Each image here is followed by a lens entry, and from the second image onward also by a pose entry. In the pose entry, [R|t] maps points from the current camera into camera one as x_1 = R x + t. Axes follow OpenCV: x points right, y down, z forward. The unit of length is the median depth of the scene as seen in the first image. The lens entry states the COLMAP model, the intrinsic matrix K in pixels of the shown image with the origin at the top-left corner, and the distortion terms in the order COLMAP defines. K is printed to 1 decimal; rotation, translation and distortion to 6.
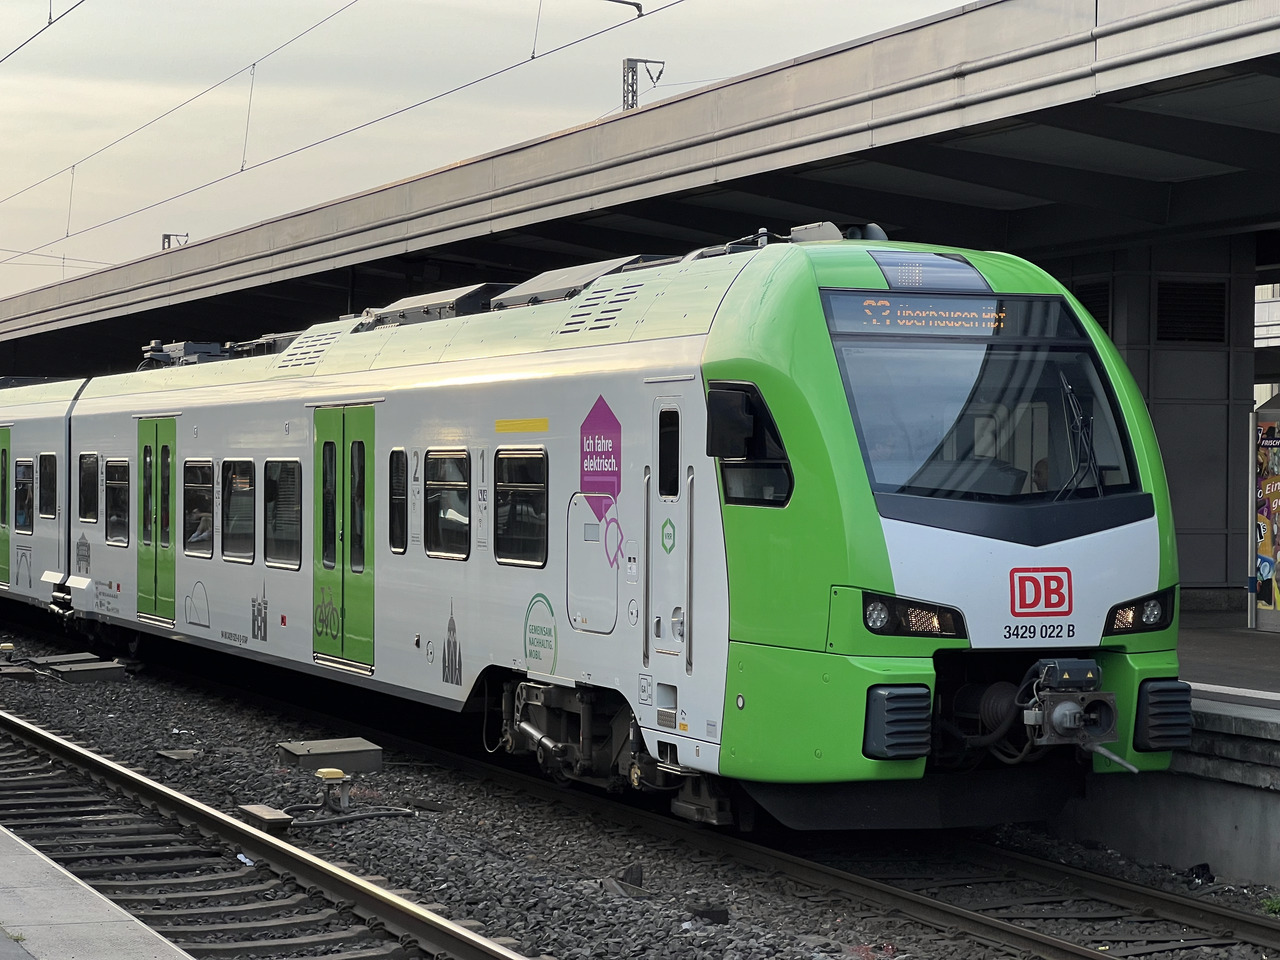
lens RADIAL K [[2796.1, 0, 641.3], [0, 2796.1, 480.0], [0, 0, 1]] dist [0.142400, 0.000000]
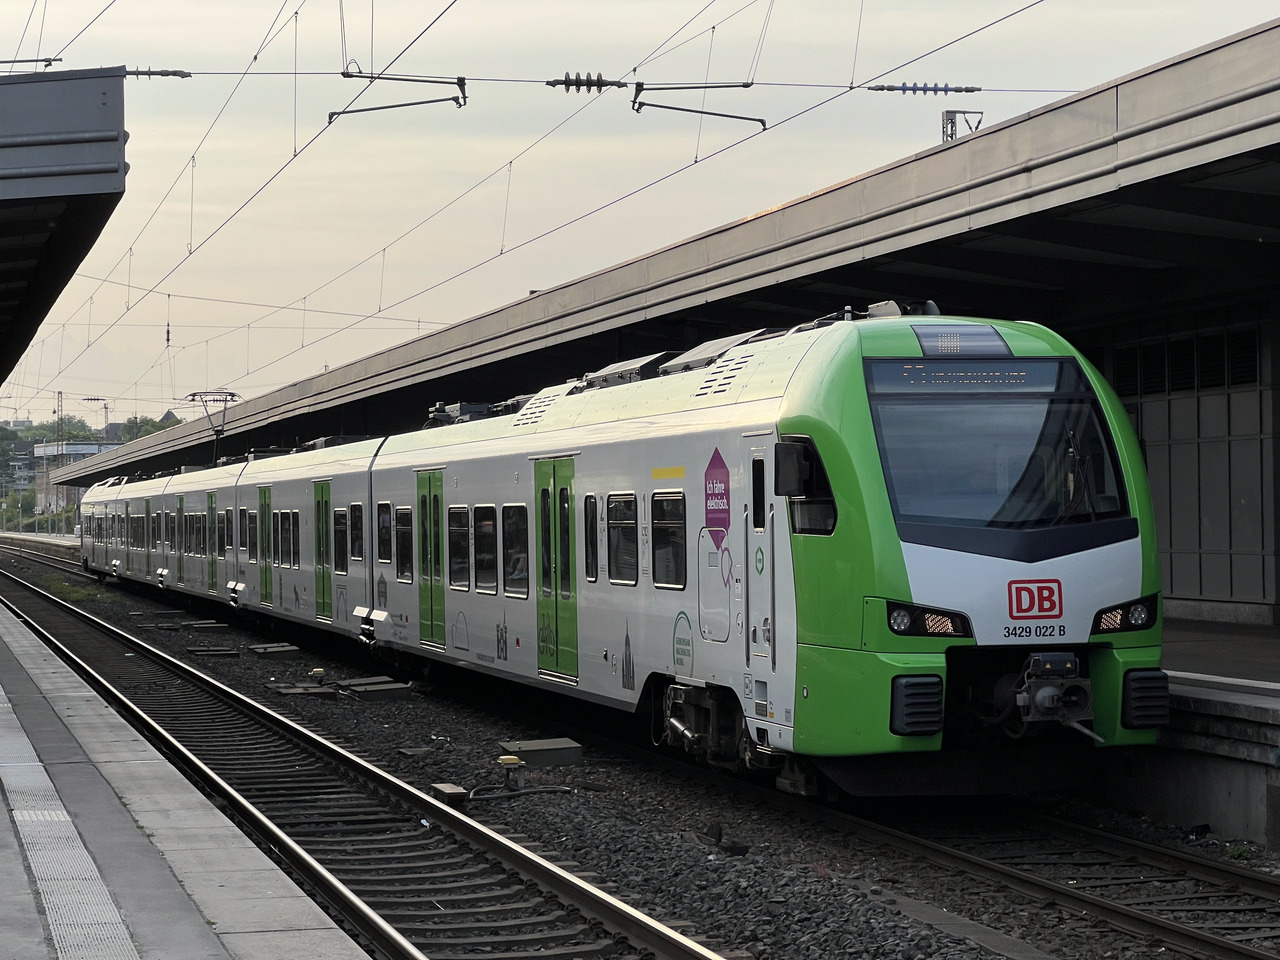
lens RADIAL K [[2796.1, 0, 632.1], [0, 2796.1, 482.2], [0, 0, 1]] dist [0.142400, 0.000000]
pose [[0.989639, -0.022152, -0.141857, 0.125065], [0.020212, 0.999682, -0.015100, 0.002859], [0.142146, 0.012076, 0.989772, -0.219526]]
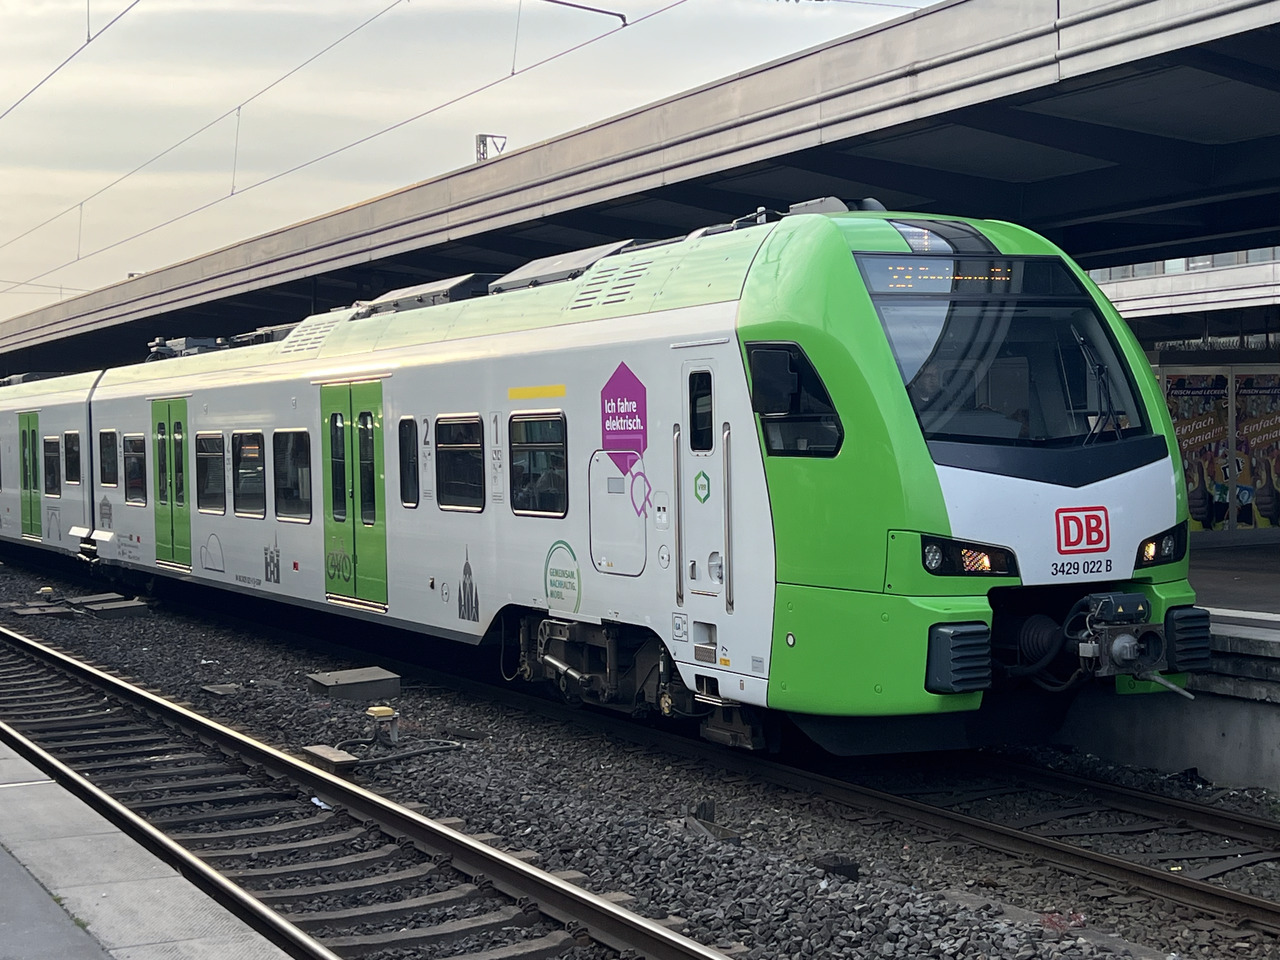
lens RADIAL K [[1931.2, 0, 651.2], [0, 1931.2, 487.8], [0, 0, 1]] dist [0.105404, 0.000000]
pose [[0.995174, -0.029085, 0.093716, -0.077475], [0.026841, 0.999324, 0.025112, 0.000836], [-0.094383, -0.022475, 0.995282, 0.246901]]
